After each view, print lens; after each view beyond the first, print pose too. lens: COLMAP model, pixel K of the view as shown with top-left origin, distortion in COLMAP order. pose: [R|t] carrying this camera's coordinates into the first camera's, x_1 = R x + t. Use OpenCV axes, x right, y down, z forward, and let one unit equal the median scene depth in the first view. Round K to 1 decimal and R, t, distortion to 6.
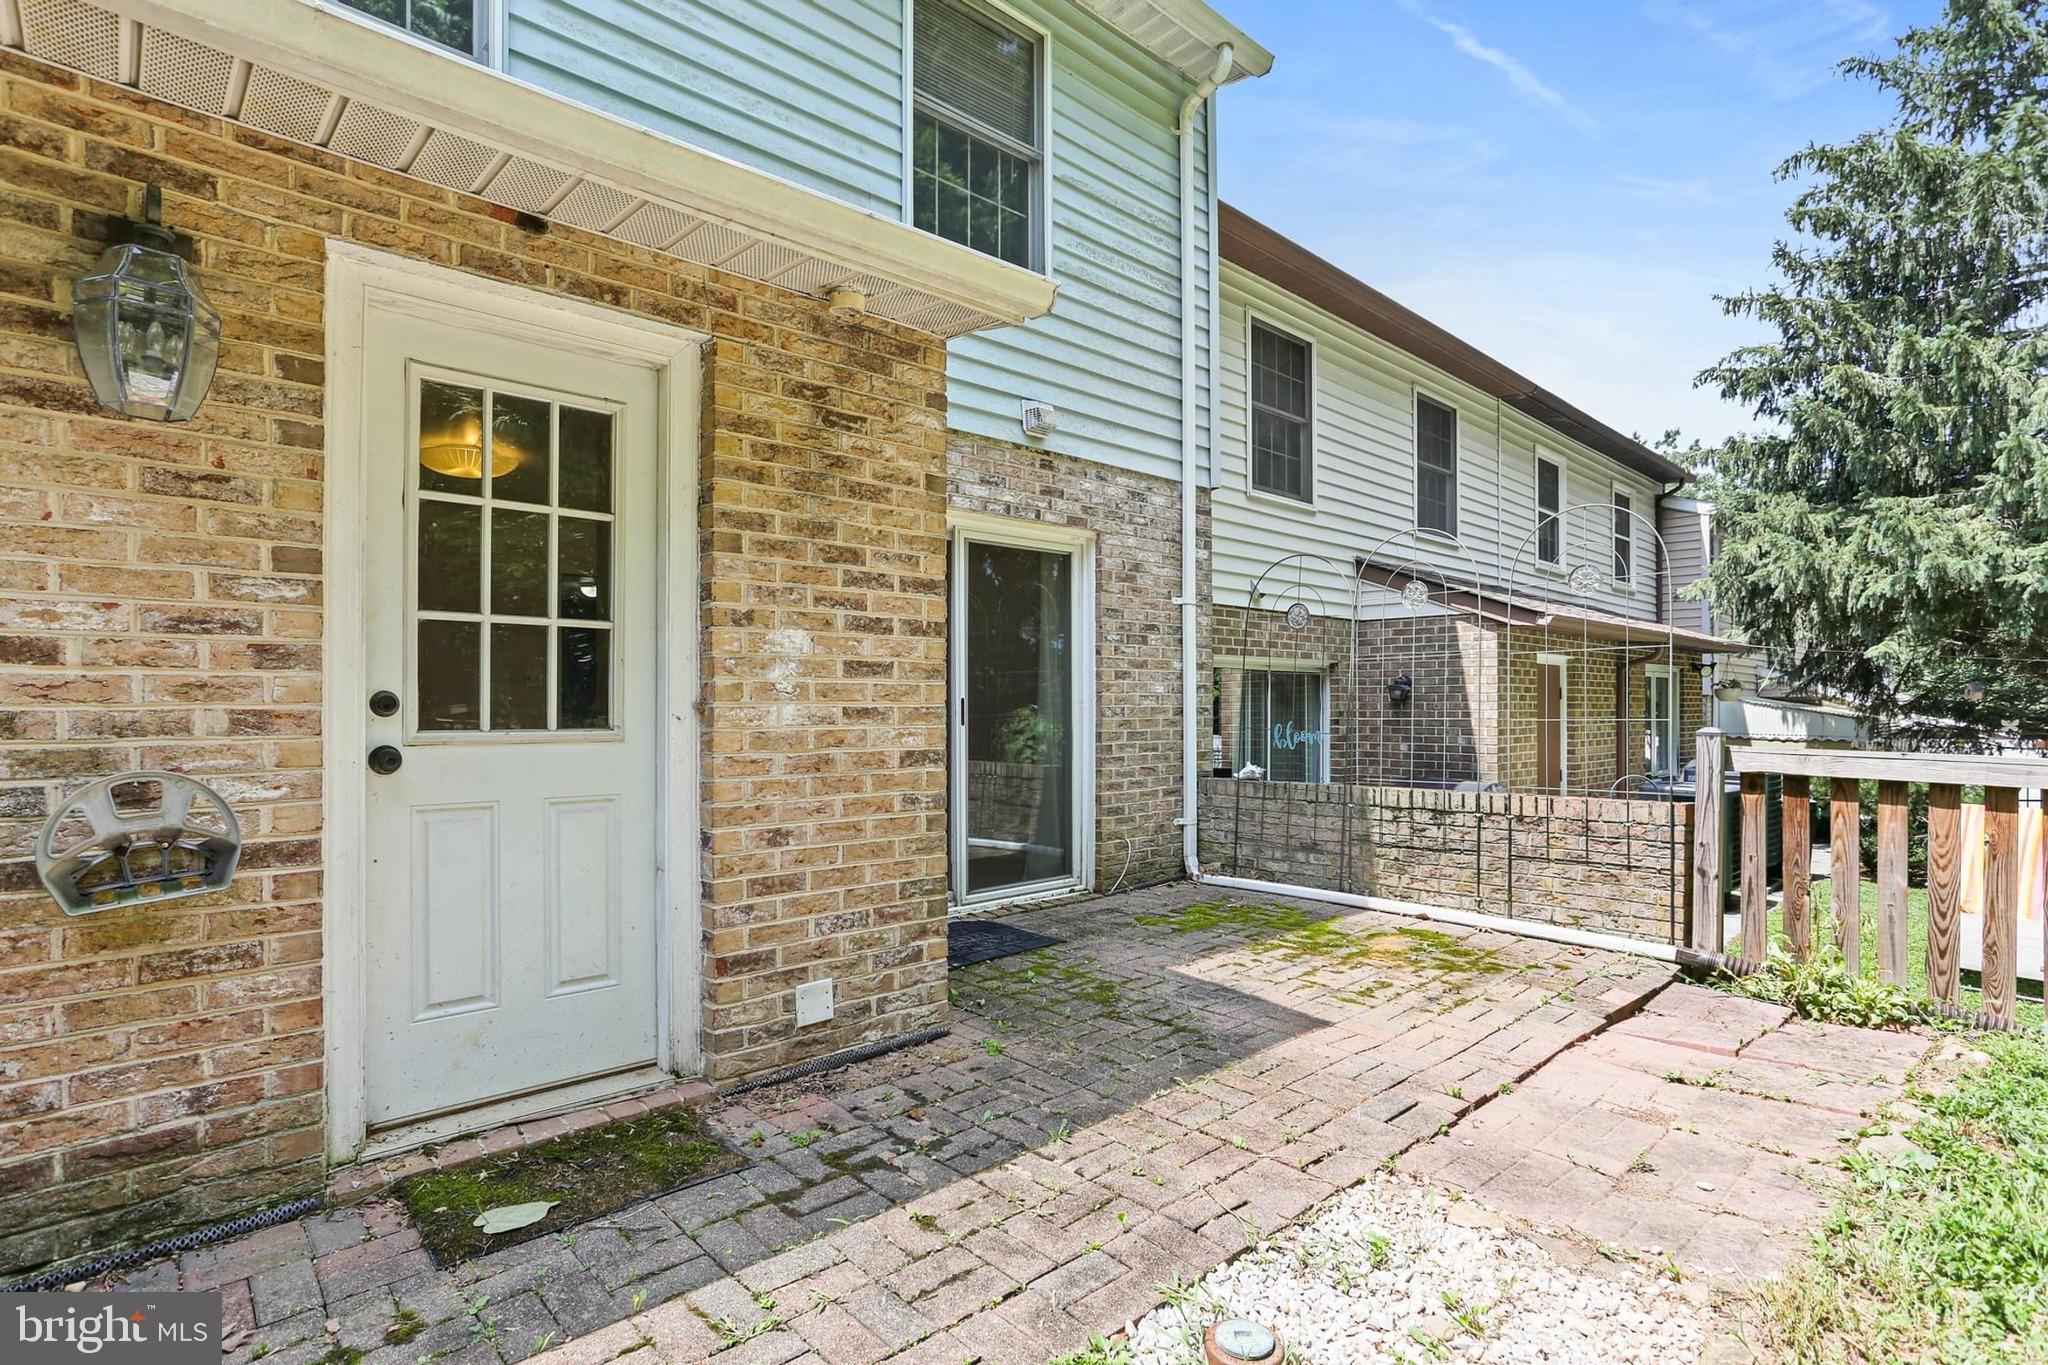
lens RADIAL K [[1008.5, 0, 1023.3], [0, 1008.5, 597.0], [0, 0, 1]] dist [-0.058835, 0.029199]
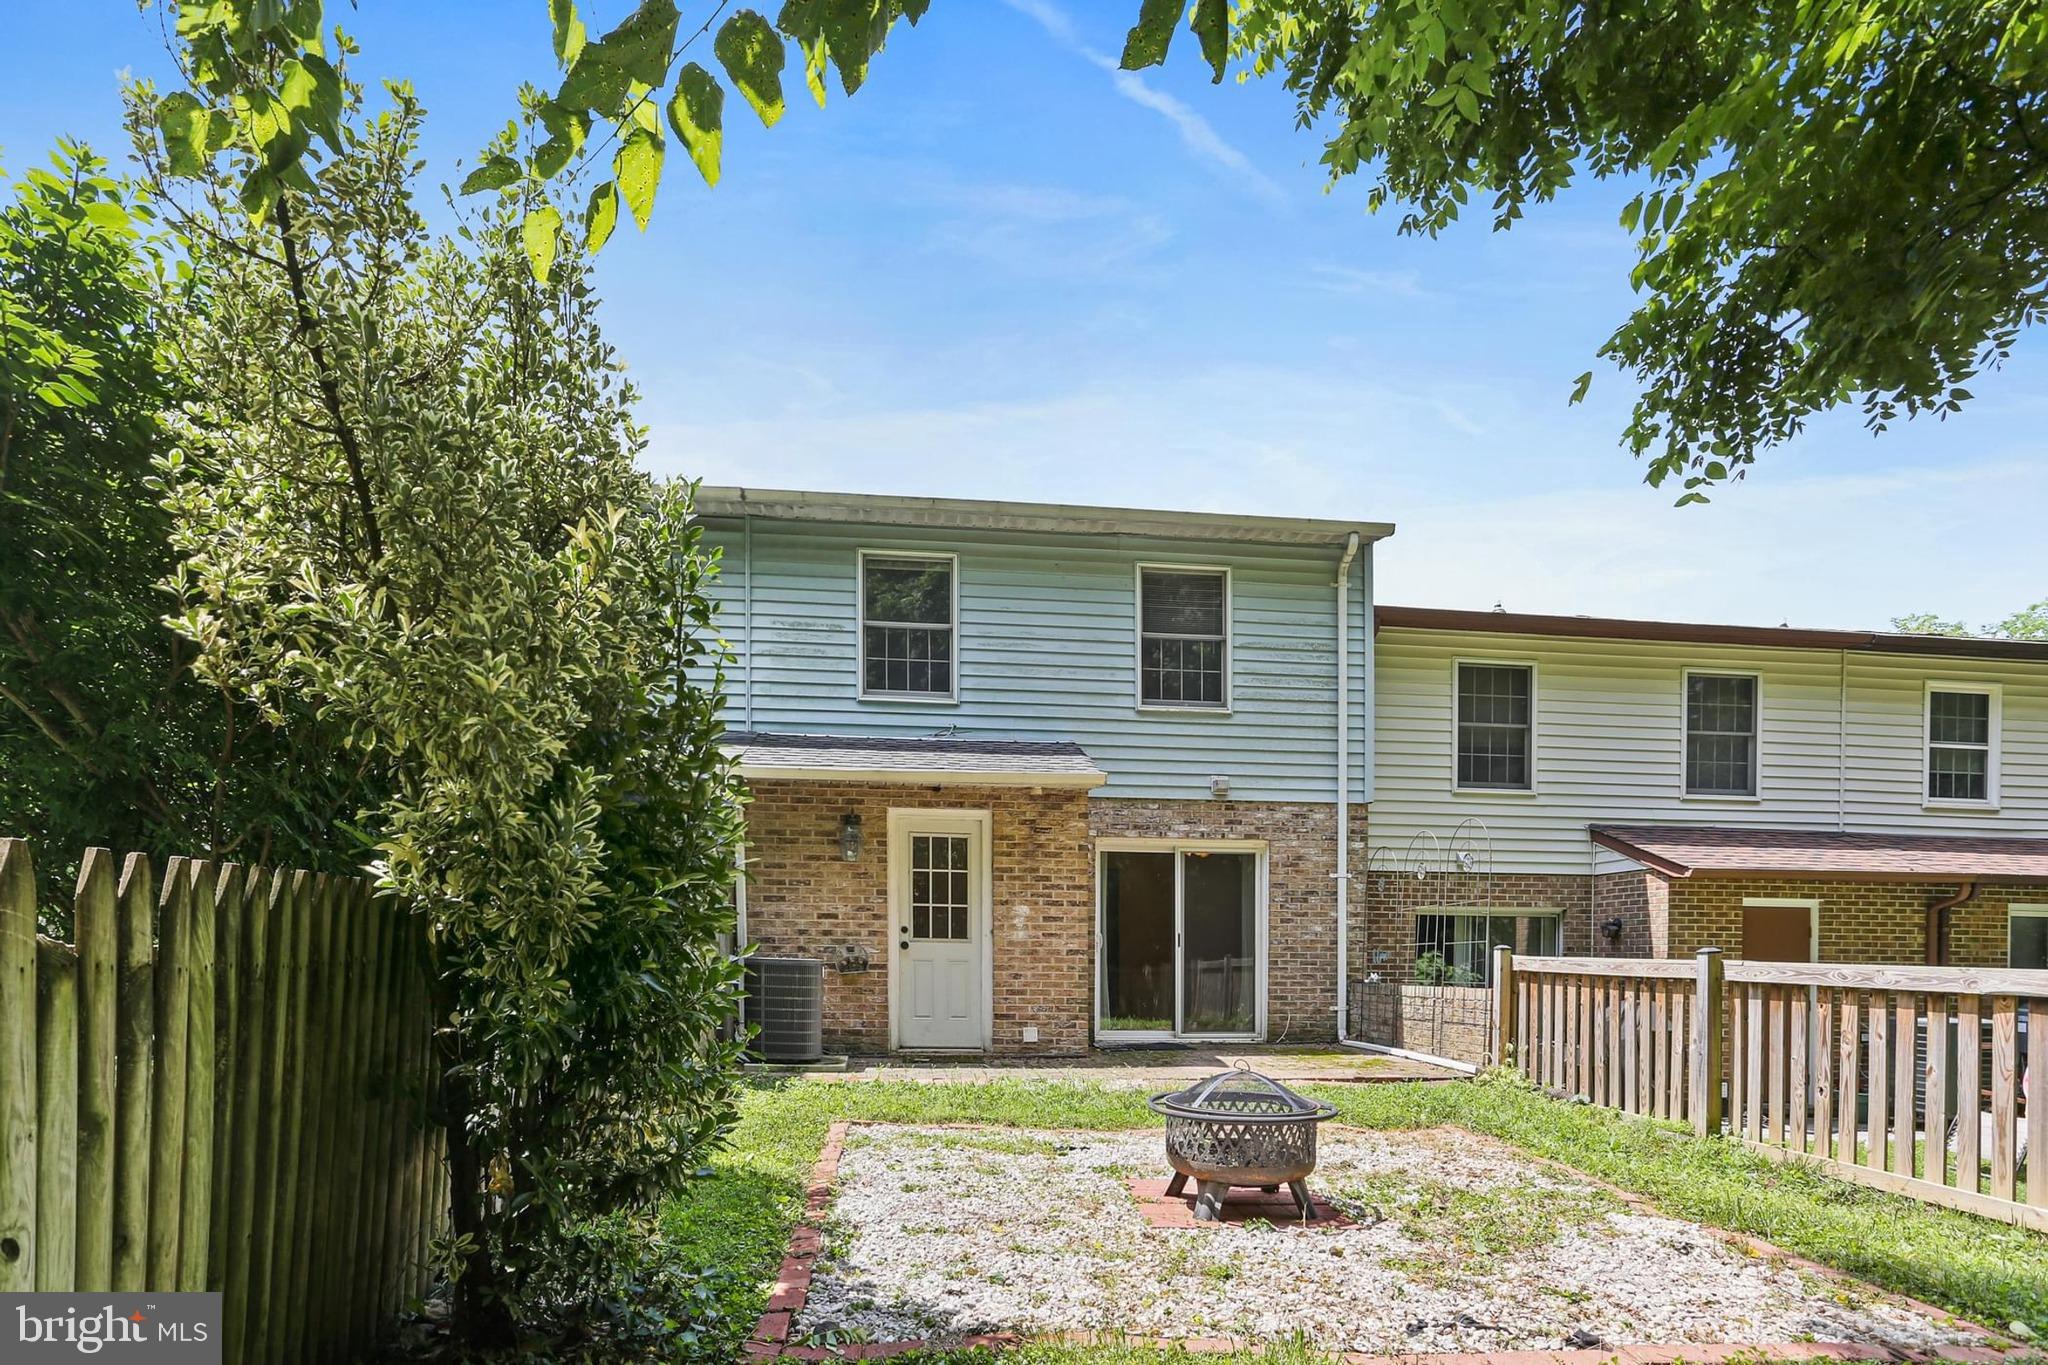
lens RADIAL K [[1014.9, 0, 1024.0], [0, 1014.9, 682.5], [0, 0, 1]] dist [-0.057468, 0.030808]
pose [[0.802992, -0.142063, -0.578811, 1.517058], [0.048264, 0.983486, -0.174428, -0.089679], [0.594032, 0.112128, 0.796588, -1.379281]]
